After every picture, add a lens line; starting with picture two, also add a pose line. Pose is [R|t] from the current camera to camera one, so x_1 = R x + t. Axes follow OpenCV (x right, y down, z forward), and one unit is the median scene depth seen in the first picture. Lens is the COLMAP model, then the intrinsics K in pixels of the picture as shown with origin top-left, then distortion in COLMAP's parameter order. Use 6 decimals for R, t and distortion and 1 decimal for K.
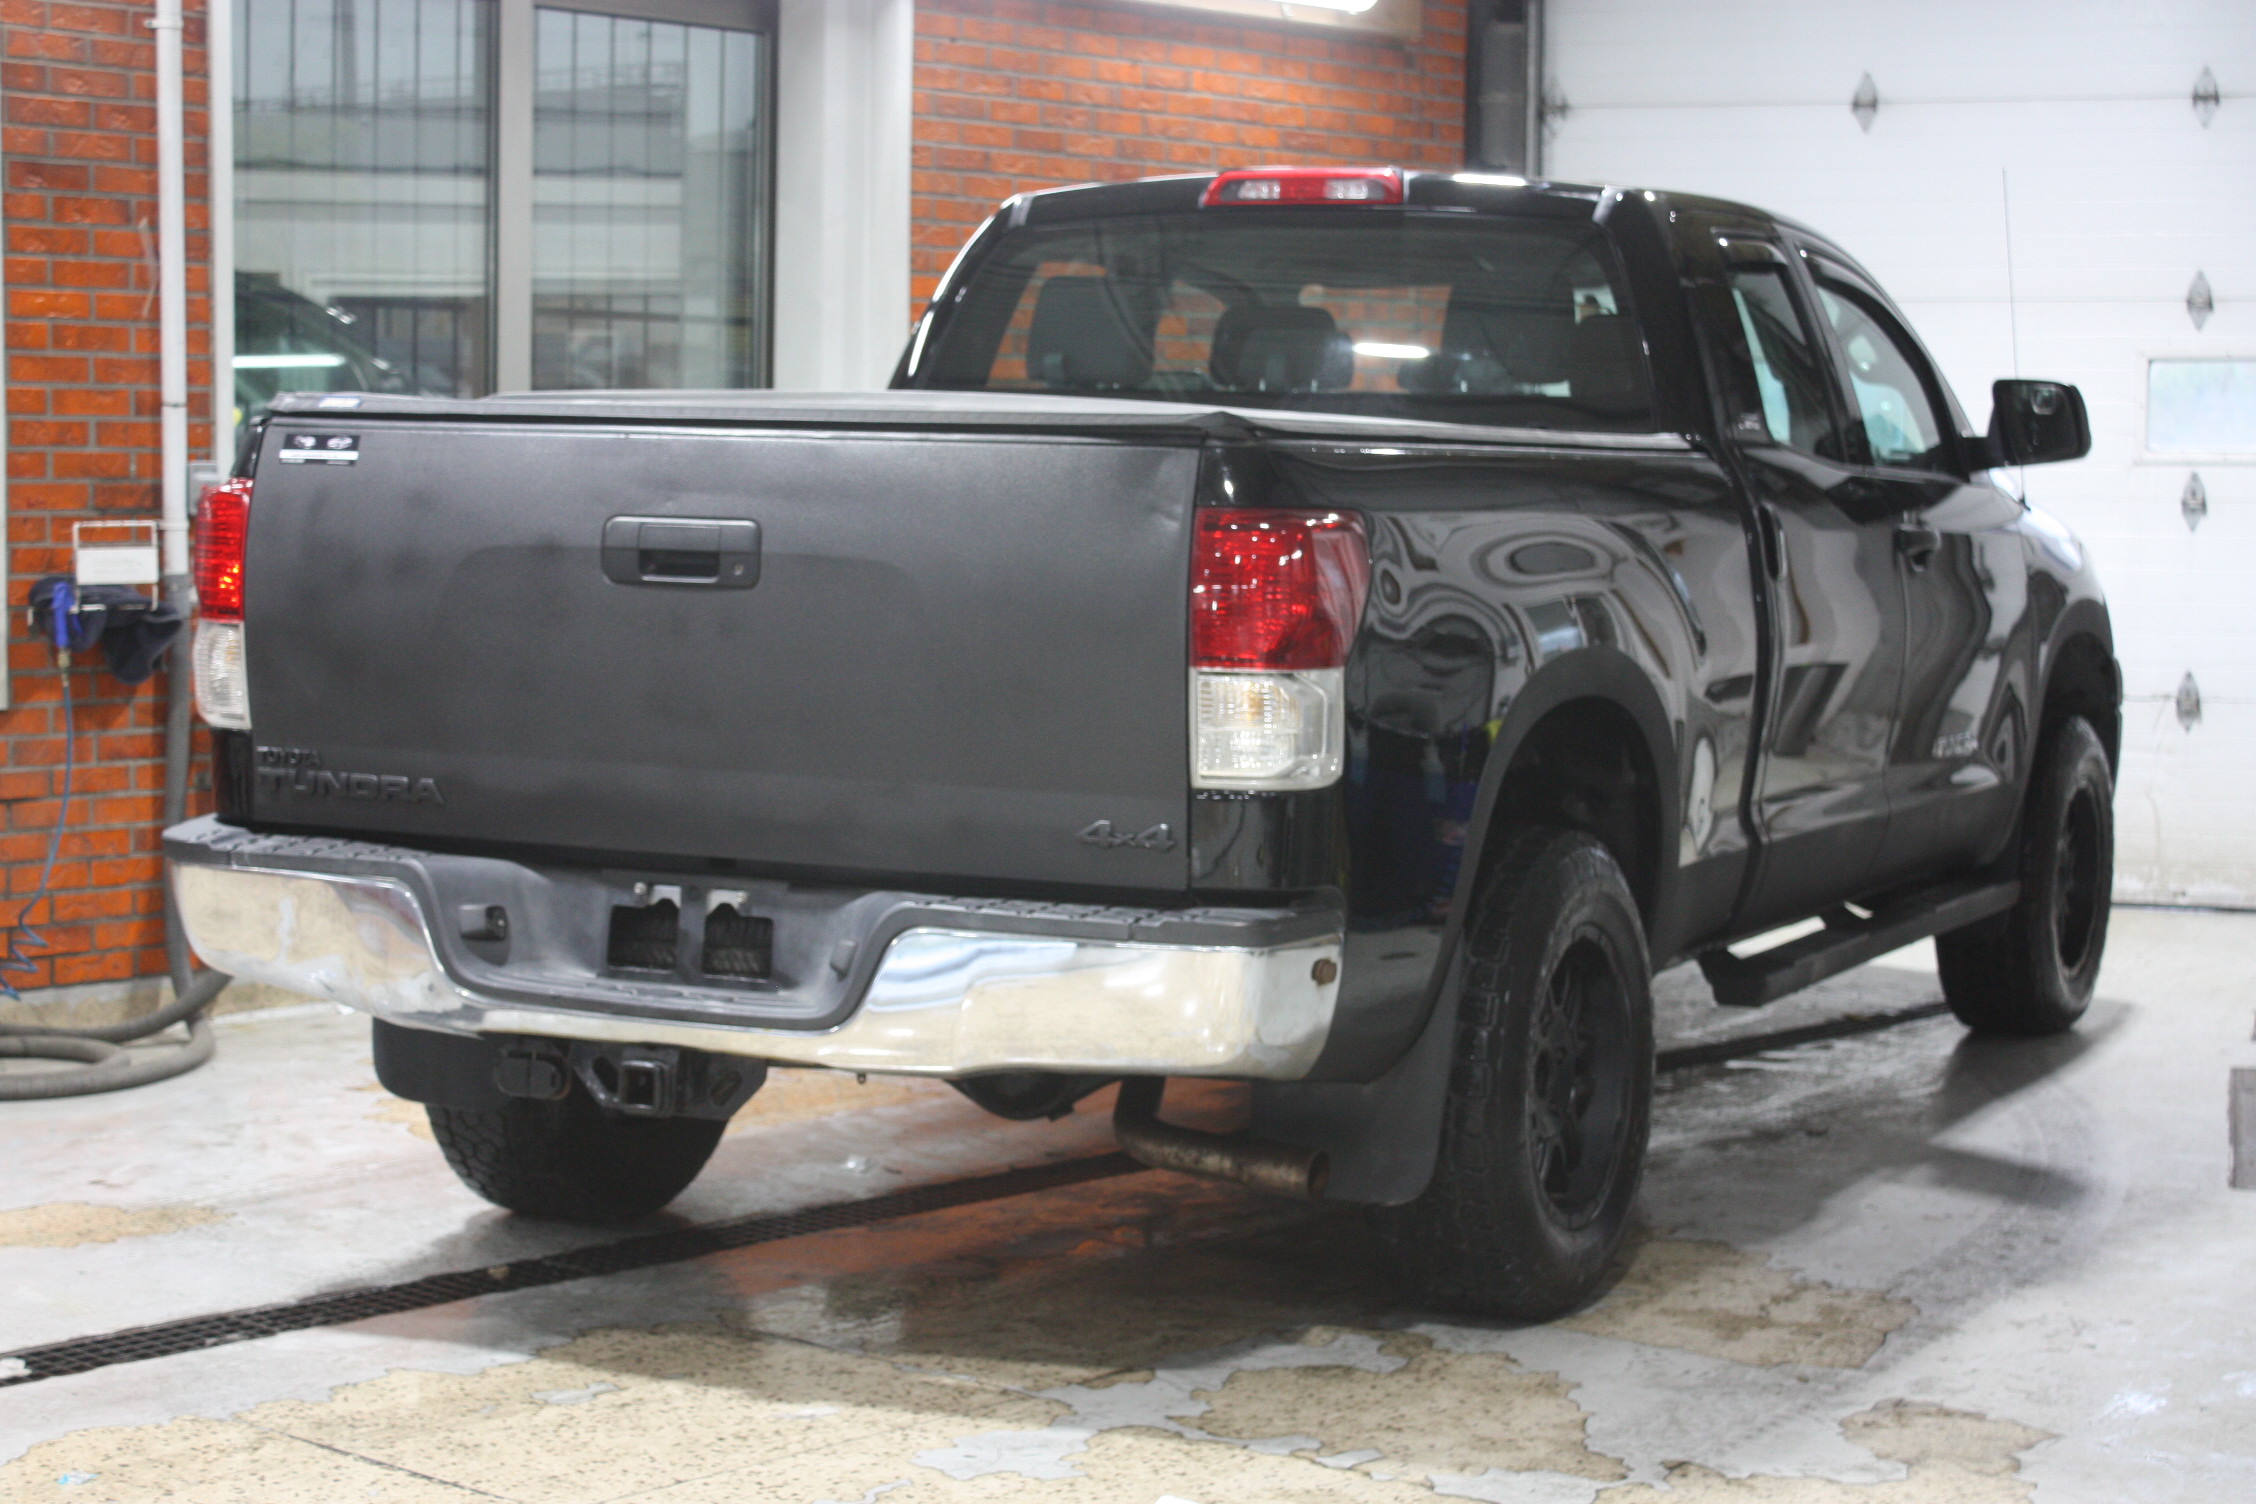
lens RADIAL K [[4000.4, 0, 1128.0], [0, 4000.4, 752.0], [0, 0, 1]] dist [0.002276, 0.173348]
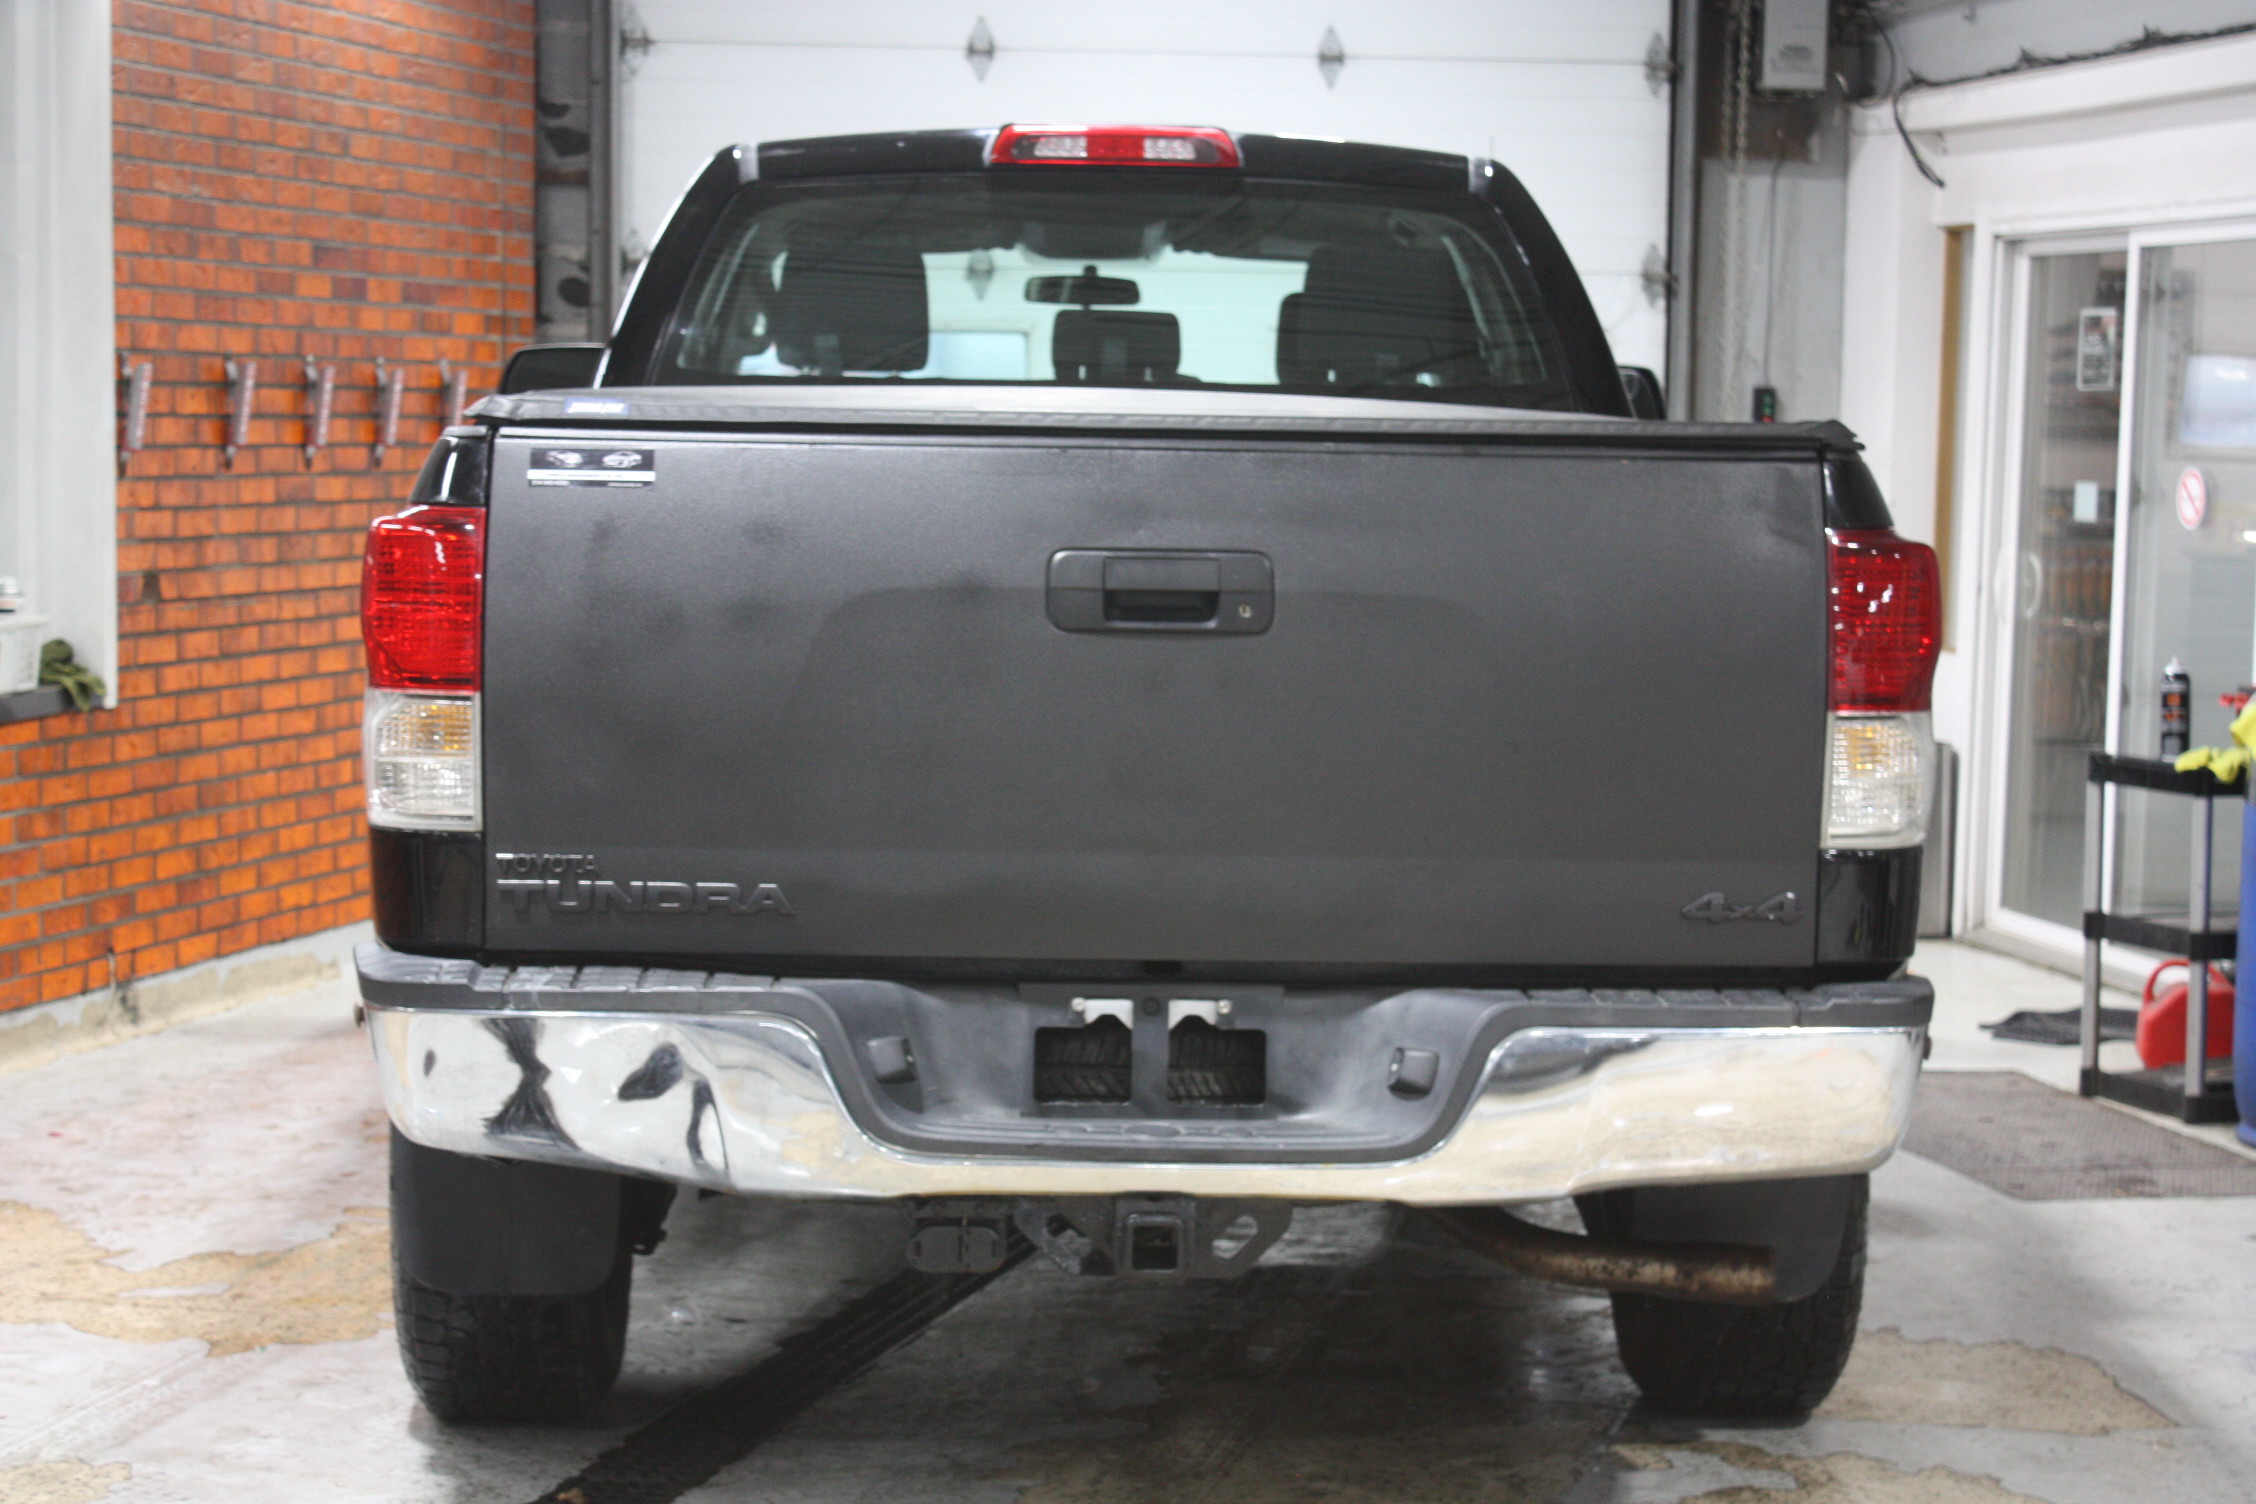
lens RADIAL K [[4348.9, 0, 1128.0], [0, 4348.9, 752.0], [0, 0, 1]] dist [0.011360, 0.291471]
pose [[0.886242, -0.040205, 0.461475, -0.509747], [0.037834, 0.999180, 0.014392, -0.029108], [-0.461676, 0.004705, 0.887036, 0.204387]]
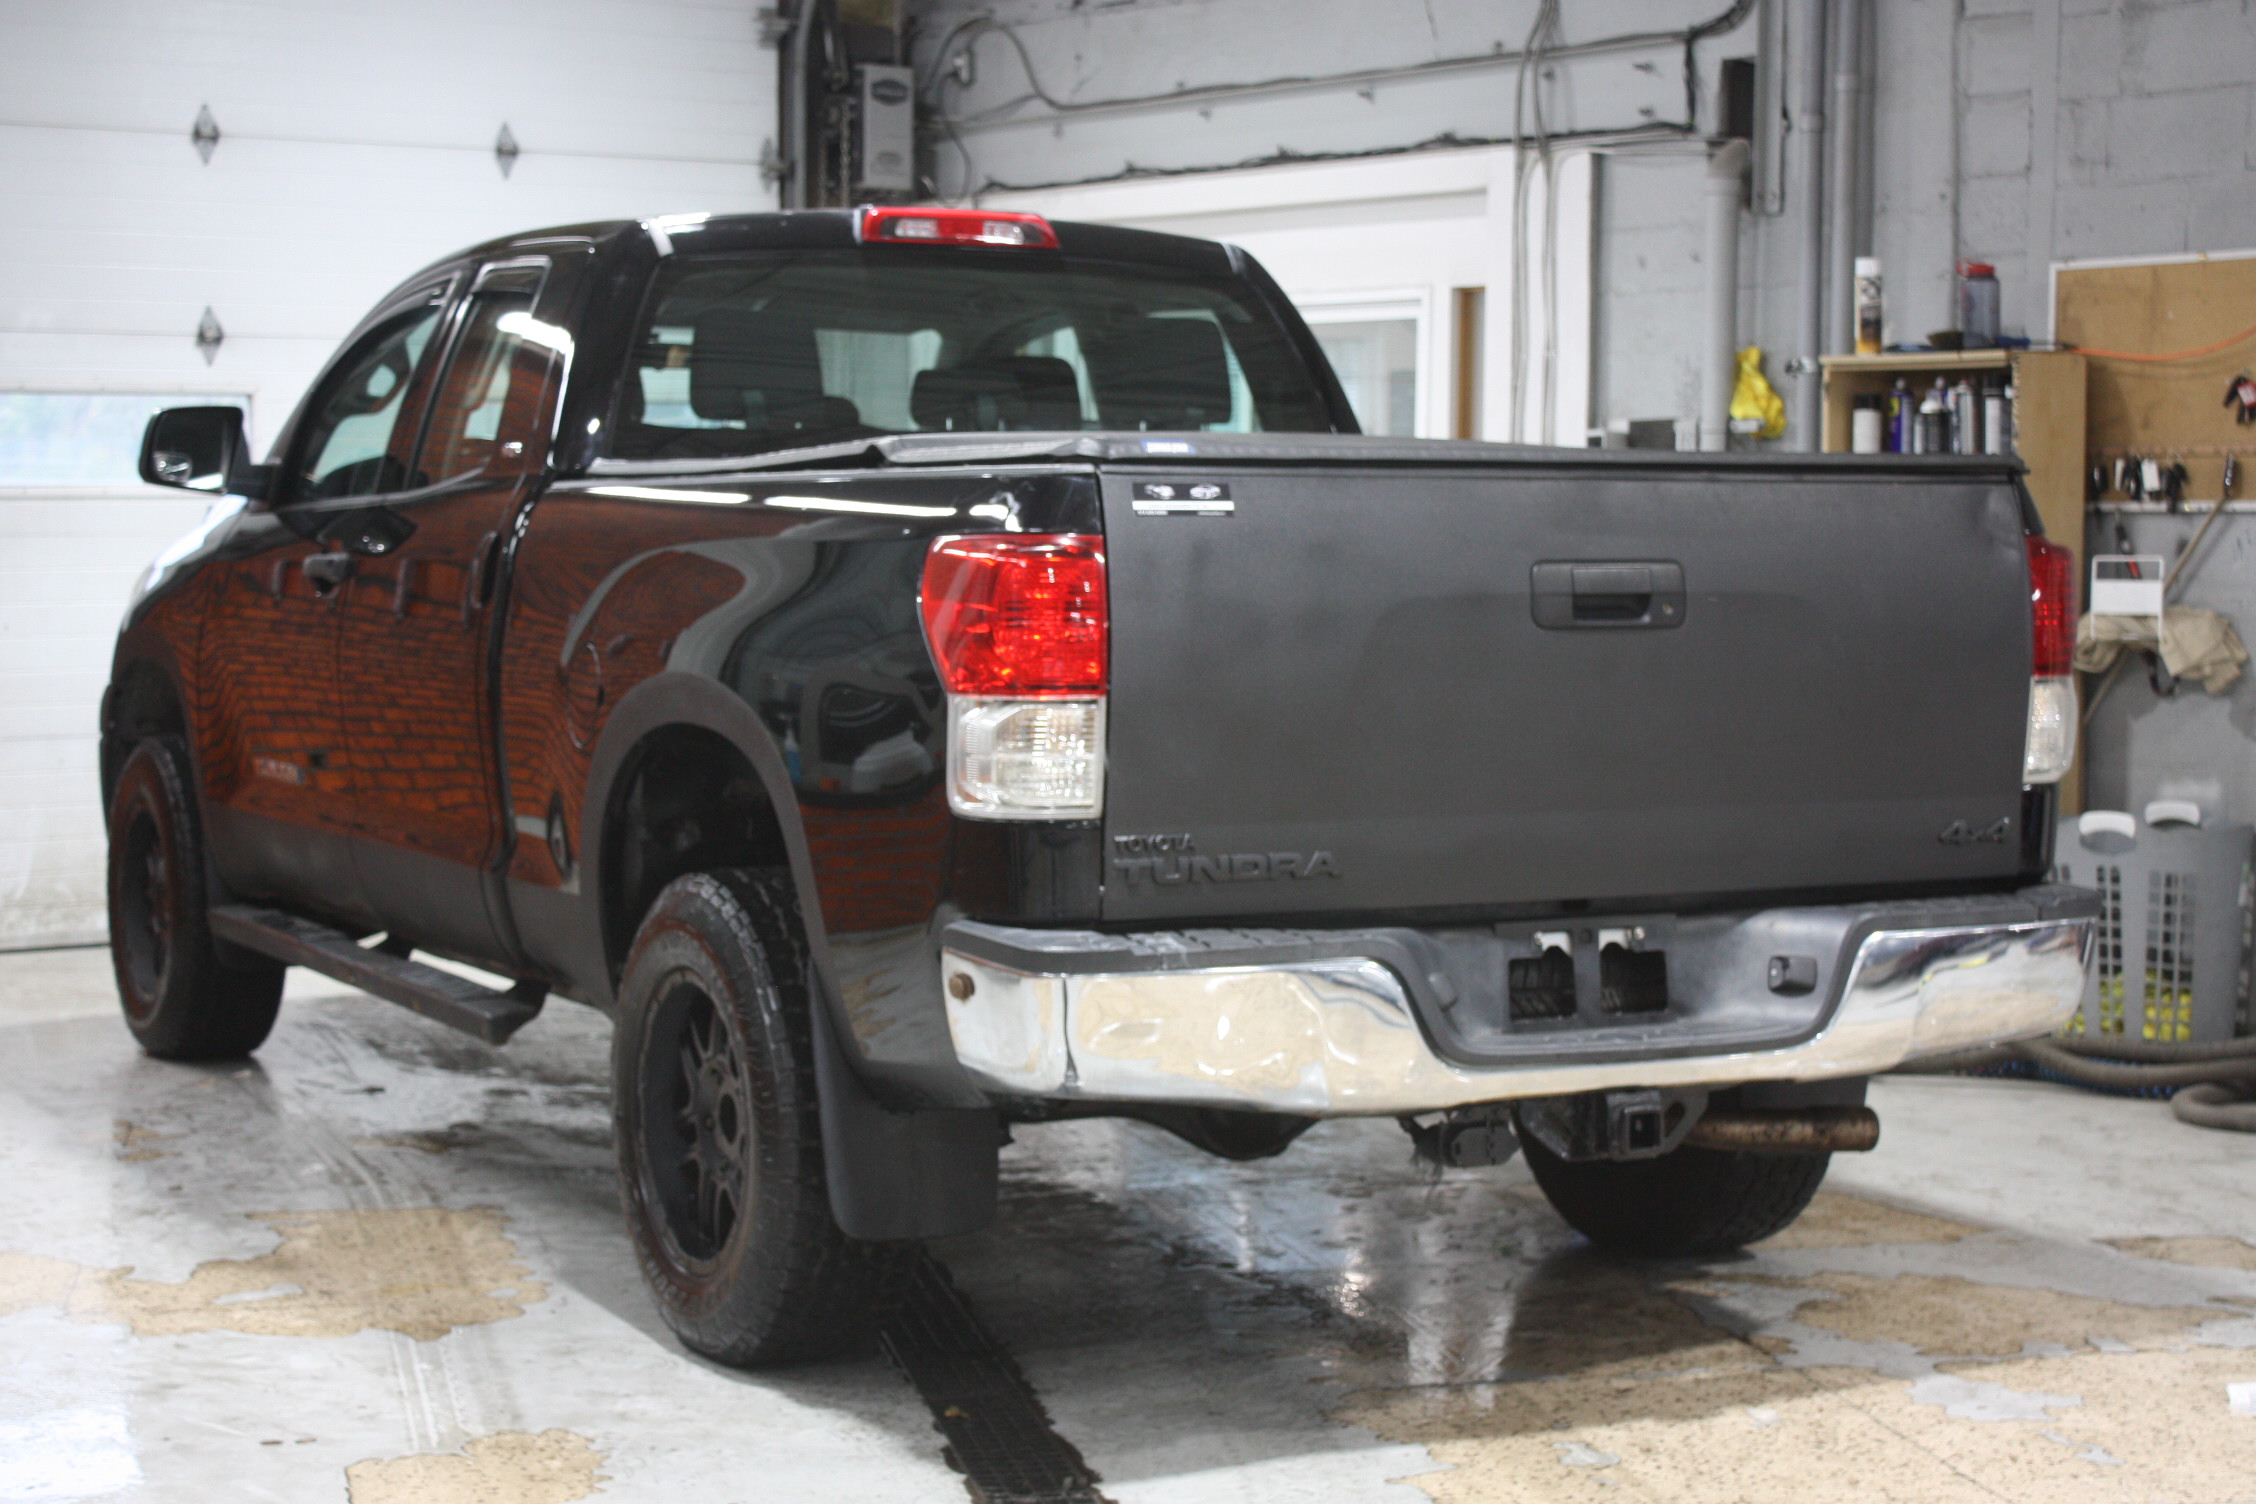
lens RADIAL K [[3886.6, 0, 1128.0], [0, 3886.6, 752.0], [0, 0, 1]] dist [0.004431, 0.140430]
pose [[0.599108, -0.067792, 0.797793, -0.925584], [0.071035, 0.996980, 0.031373, -0.047968], [-0.797511, 0.037875, 0.602115, 0.491828]]
